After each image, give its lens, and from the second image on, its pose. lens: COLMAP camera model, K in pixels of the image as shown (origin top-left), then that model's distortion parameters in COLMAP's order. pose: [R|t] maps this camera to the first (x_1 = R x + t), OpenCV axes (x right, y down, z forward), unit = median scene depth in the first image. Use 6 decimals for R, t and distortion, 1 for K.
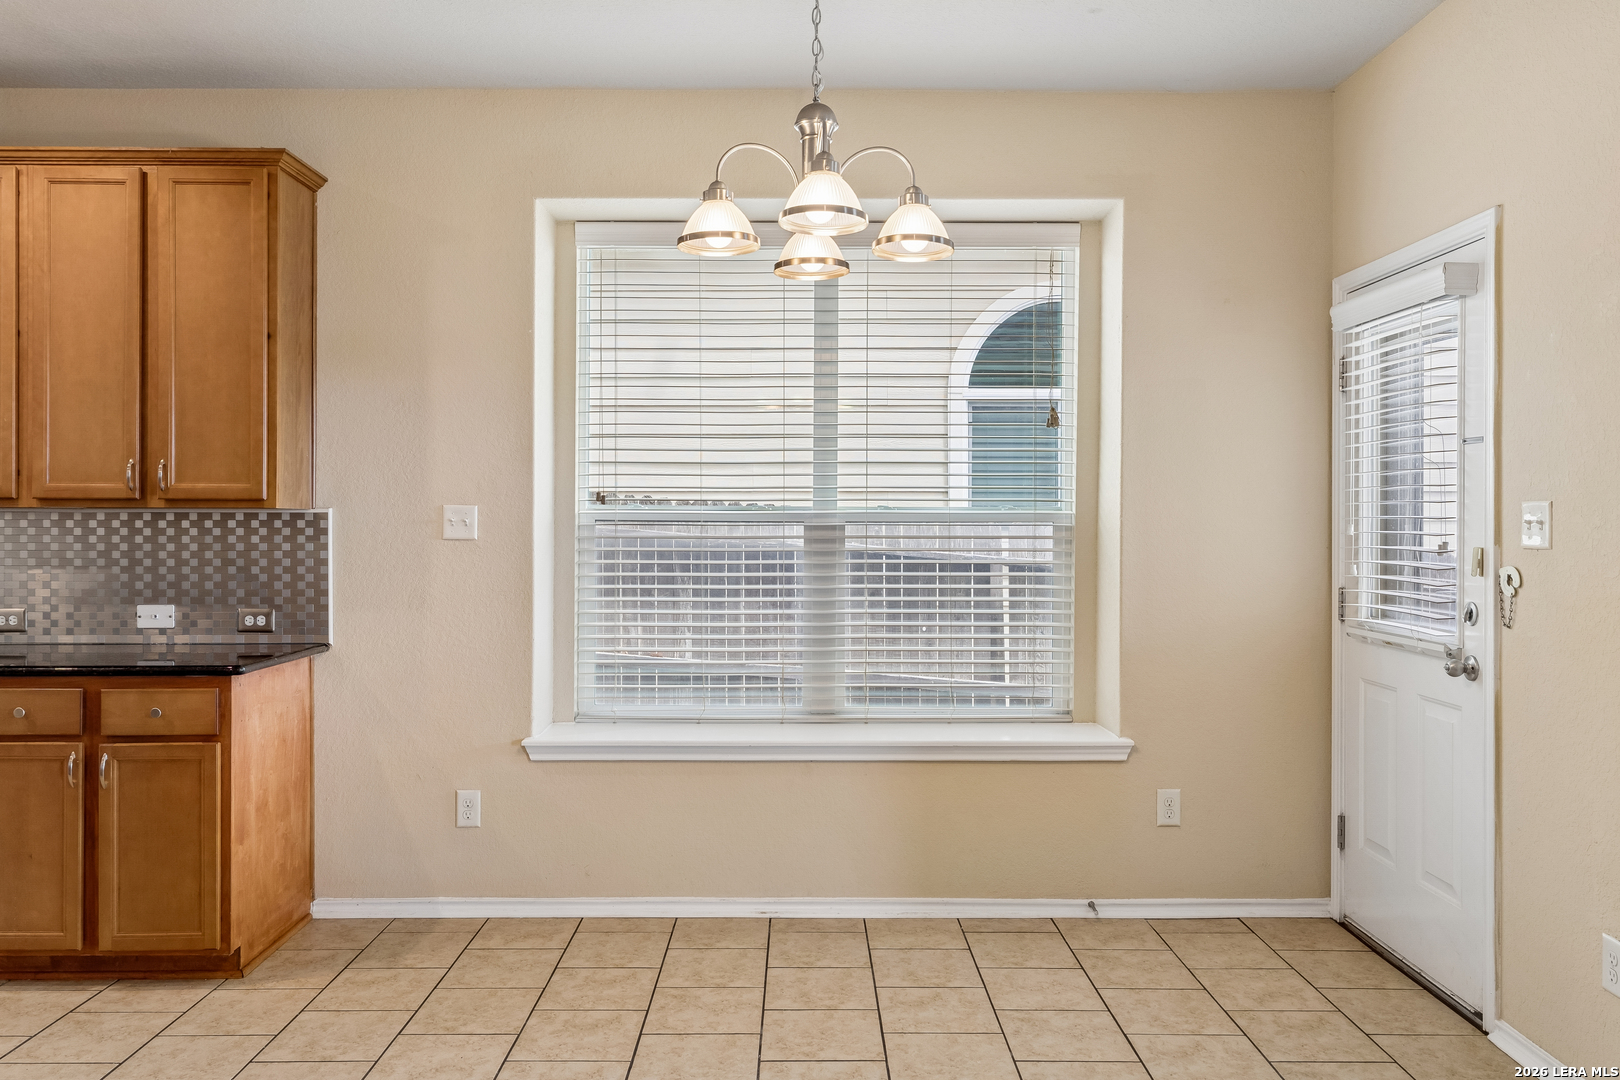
lens RADIAL K [[1242.0, 0, 815.7], [0, 1242.0, 519.9], [0, 0, 1]] dist [0.012330, -0.005696]
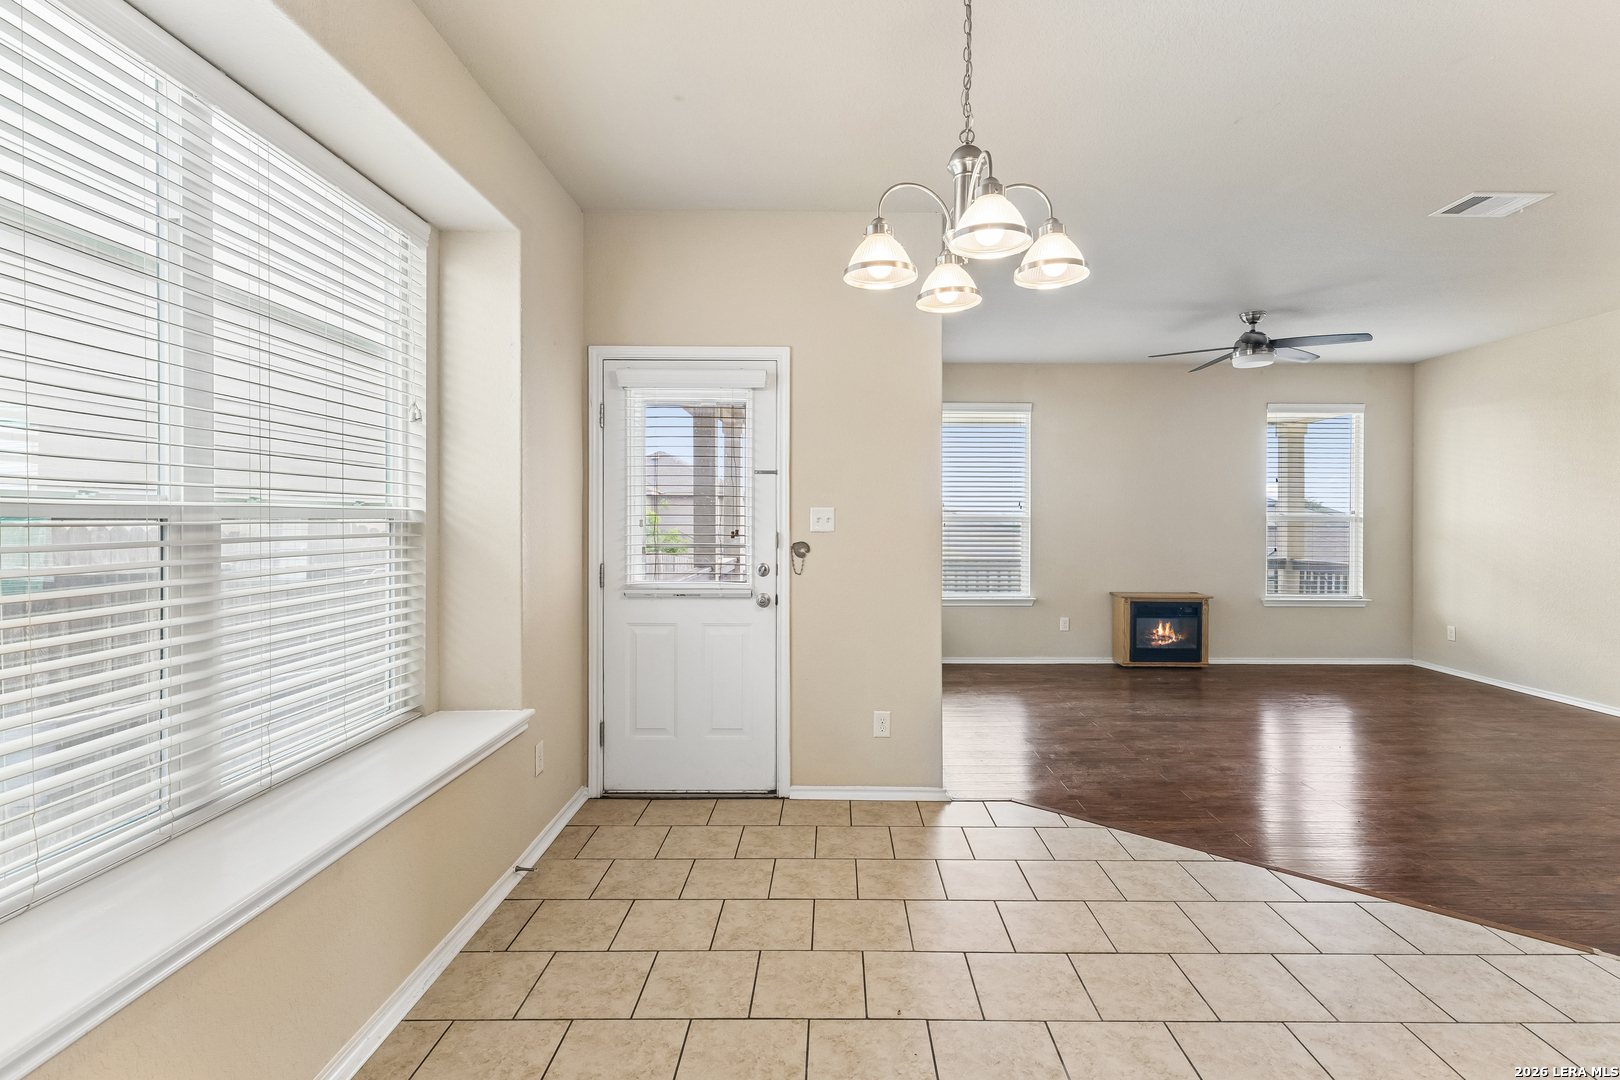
lens RADIAL K [[745.7, 0, 837.2], [0, 745.7, 526.3], [0, 0, 1]] dist [0.010442, -0.002143]
pose [[0.003442, -0.010836, 0.999935, -0.466658], [-0.000956, 0.999941, 0.010839, 0.001280], [-0.999994, -0.000993, 0.003431, 0.776097]]
